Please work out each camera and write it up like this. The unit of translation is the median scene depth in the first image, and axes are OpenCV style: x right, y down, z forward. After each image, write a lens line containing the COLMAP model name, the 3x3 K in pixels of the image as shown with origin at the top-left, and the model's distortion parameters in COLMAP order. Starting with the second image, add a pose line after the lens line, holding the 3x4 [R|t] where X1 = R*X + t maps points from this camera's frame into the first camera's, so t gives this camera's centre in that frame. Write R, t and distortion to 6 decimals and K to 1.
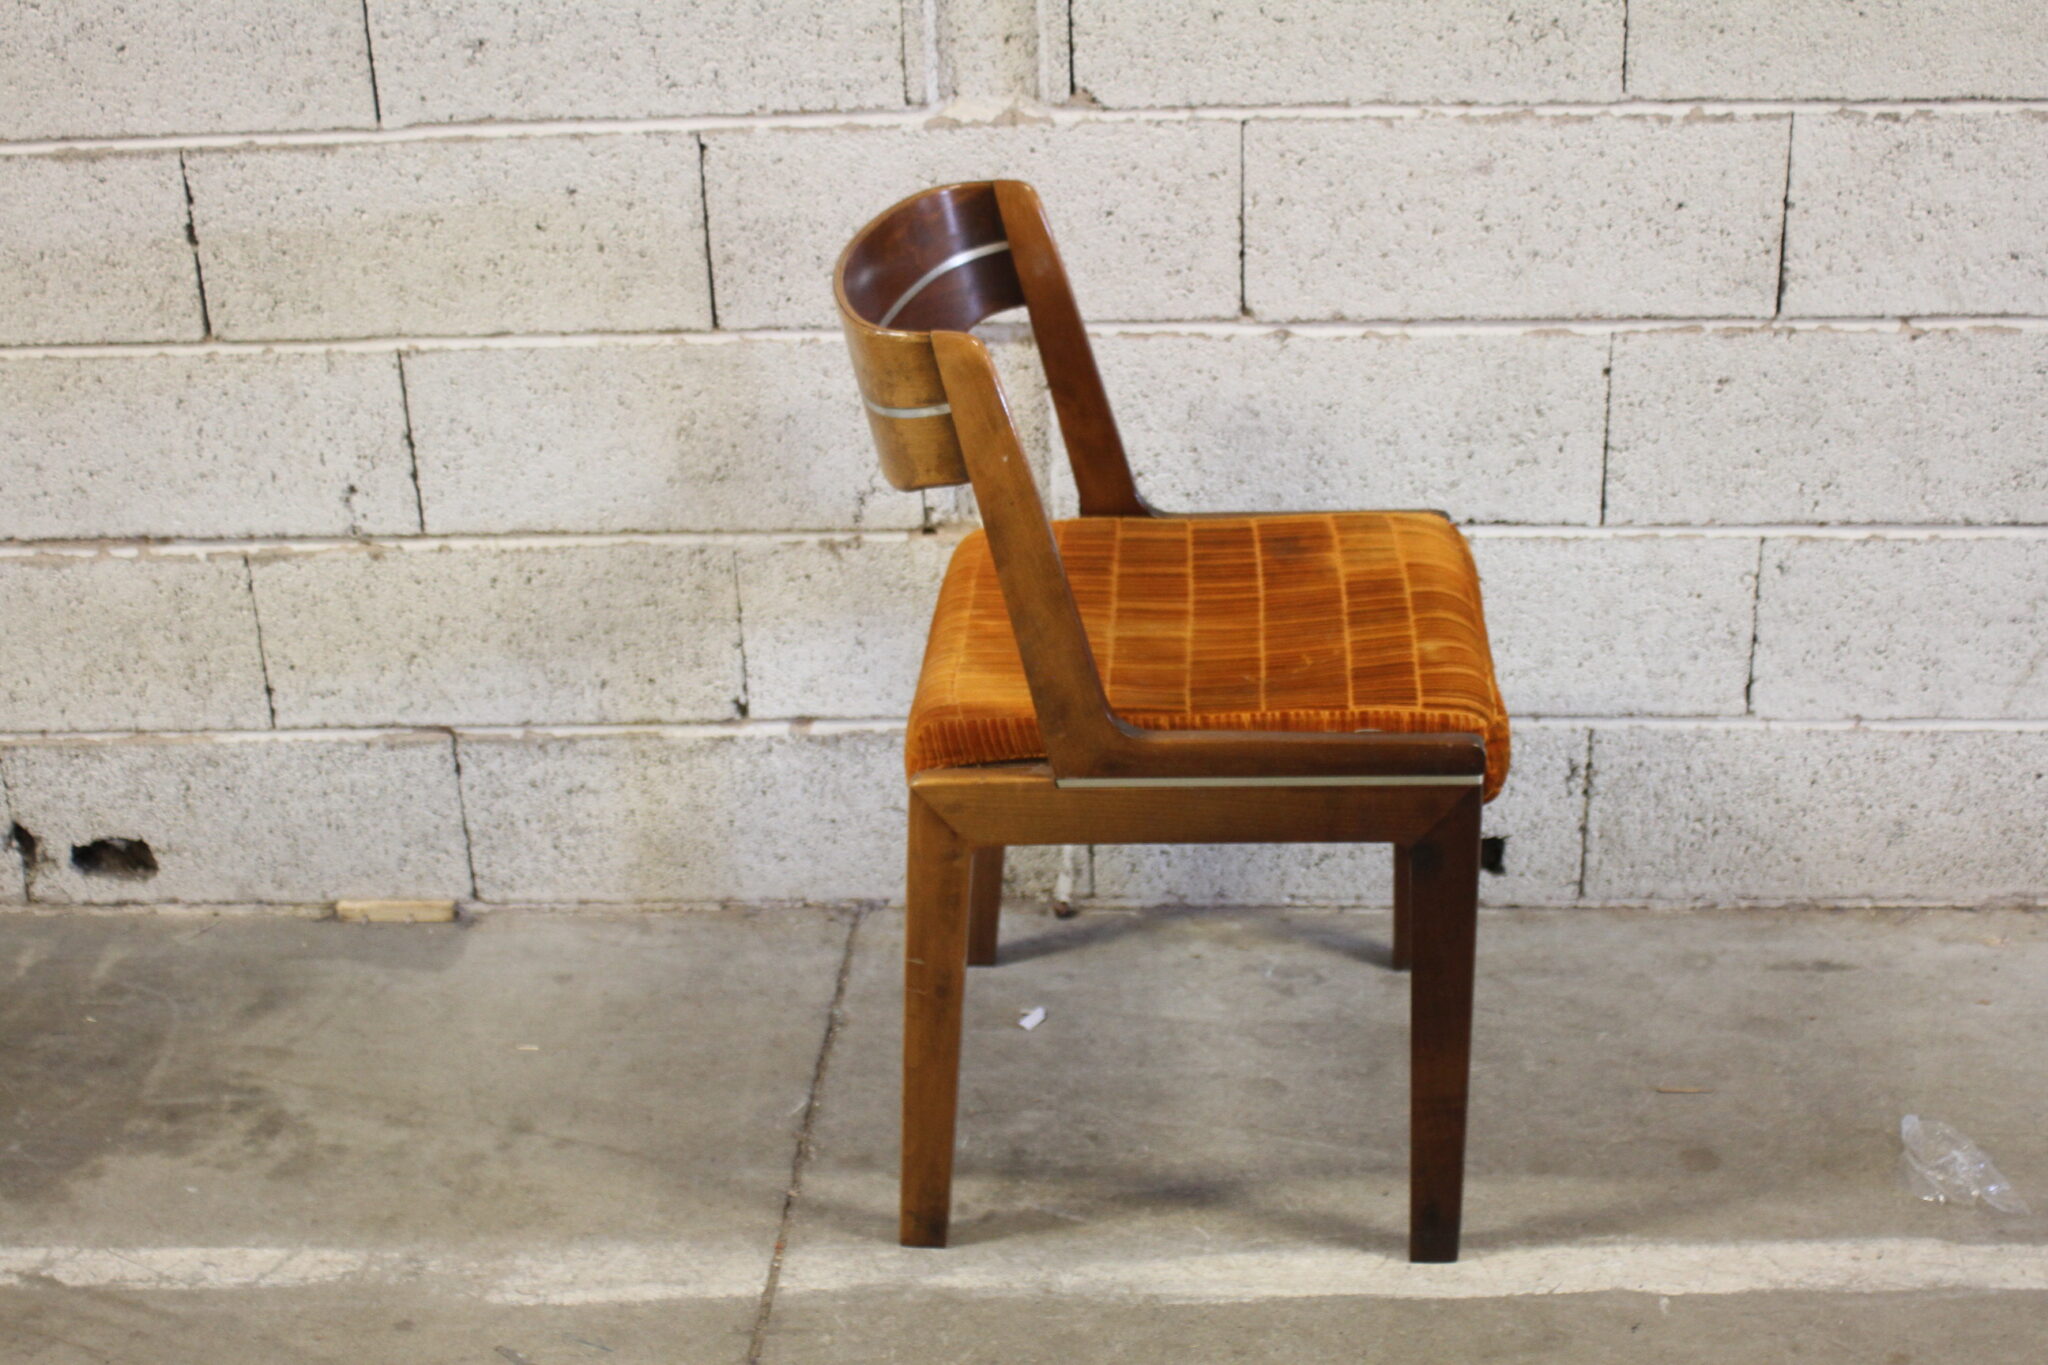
lens RADIAL K [[2696.3, 0, 1008.1], [0, 2696.3, 690.7], [0, 0, 1]] dist [-0.133009, 0.000000]
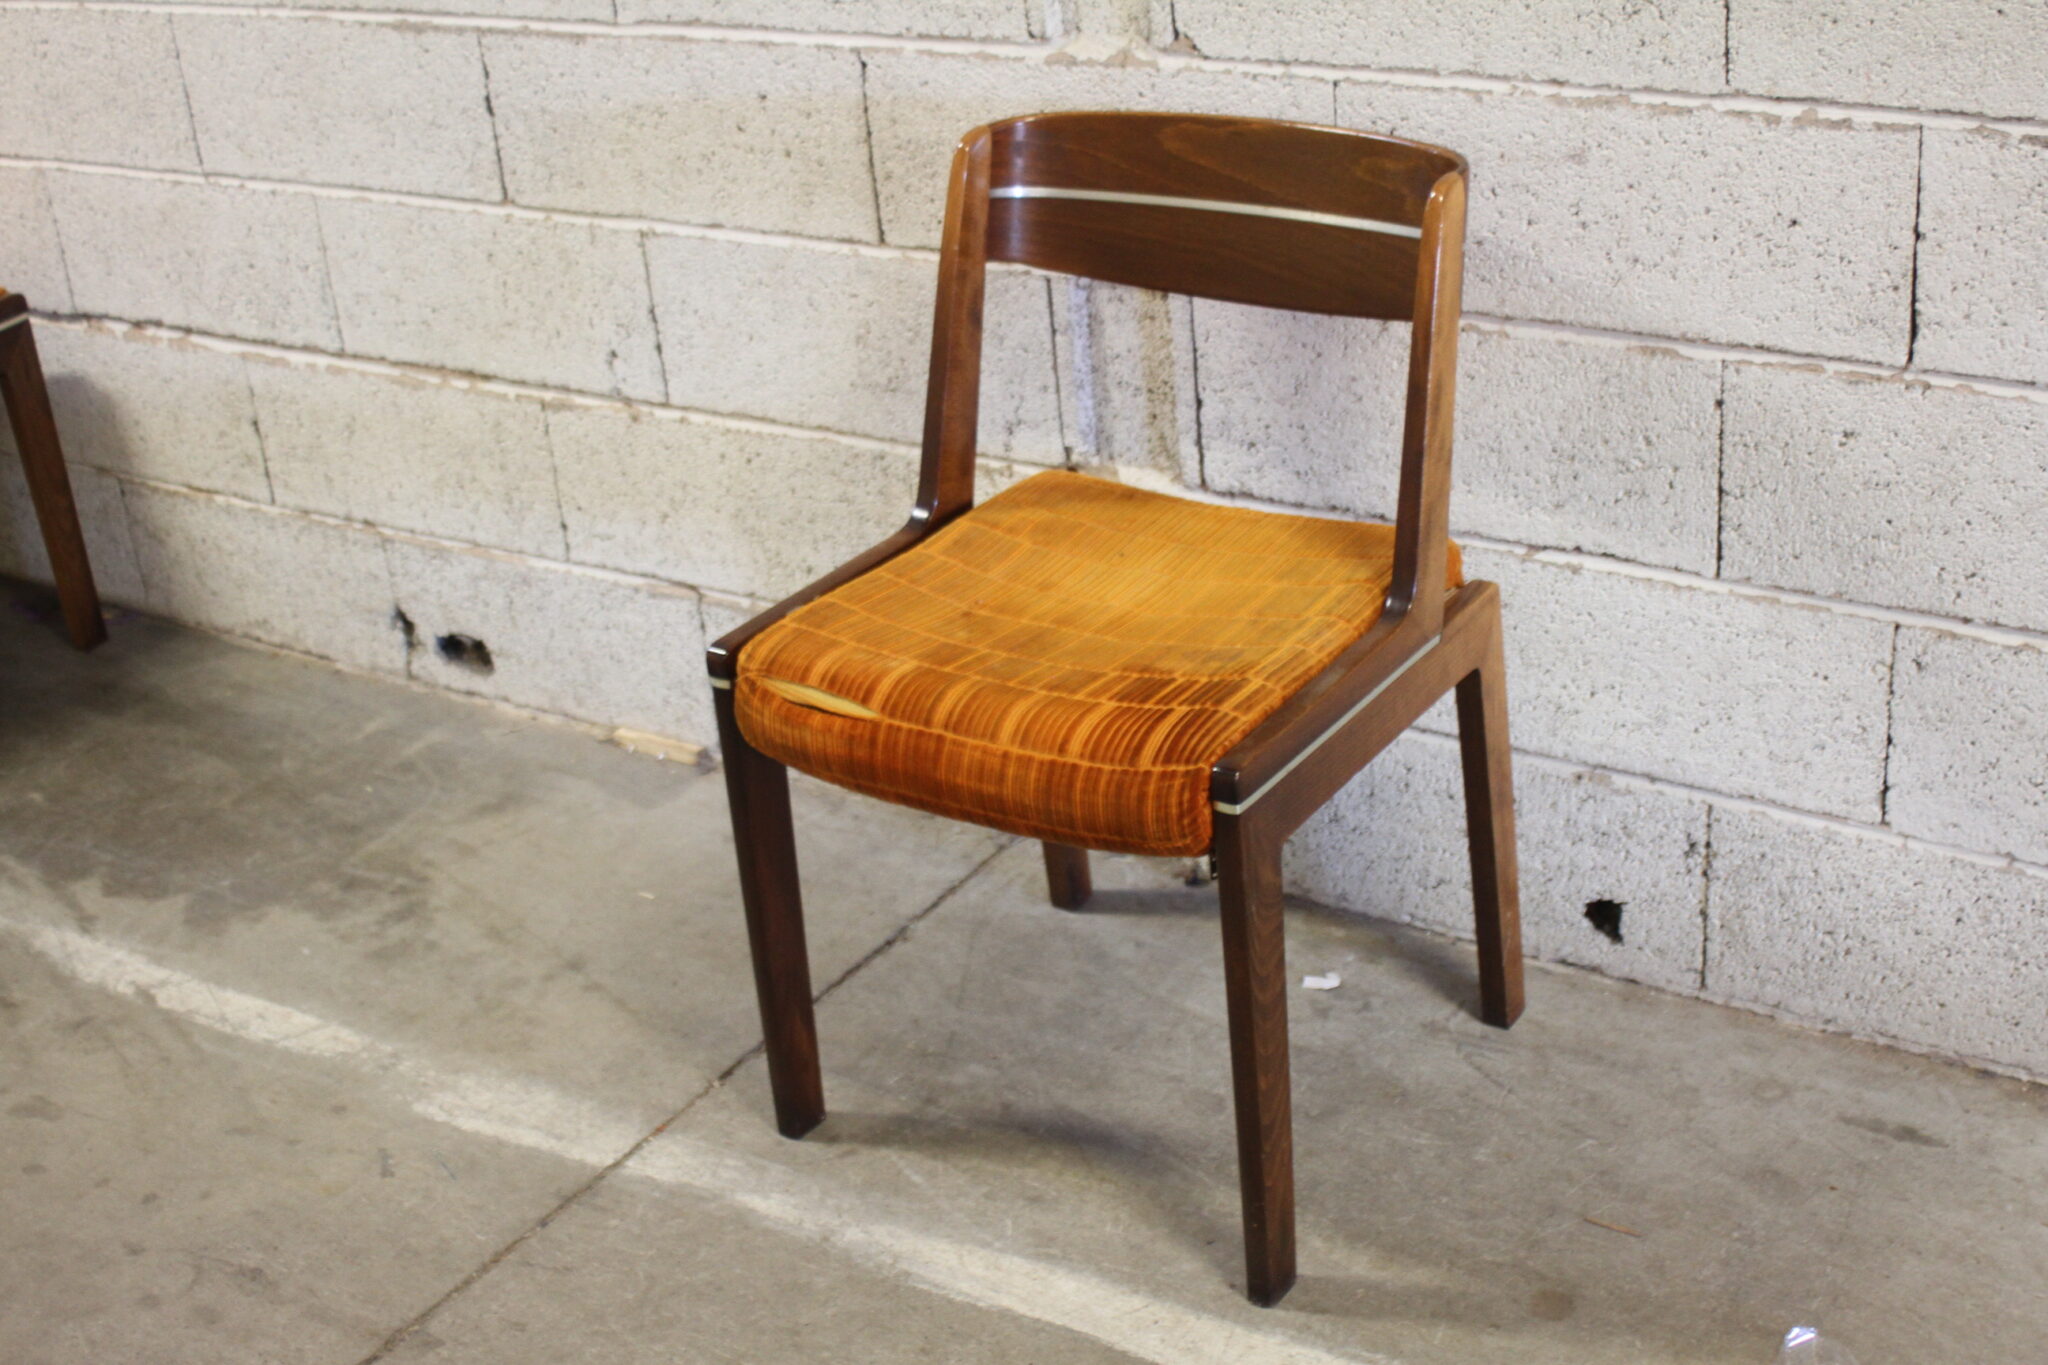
lens RADIAL K [[2696.3, 0, 1026.2], [0, 2696.3, 690.6], [0, 0, 1]] dist [-0.133009, 0.000000]
pose [[0.868282, 0.183163, -0.461018, 0.448413], [-0.153996, 0.982948, 0.100490, -0.081073], [0.471563, -0.016258, 0.881682, 0.131681]]
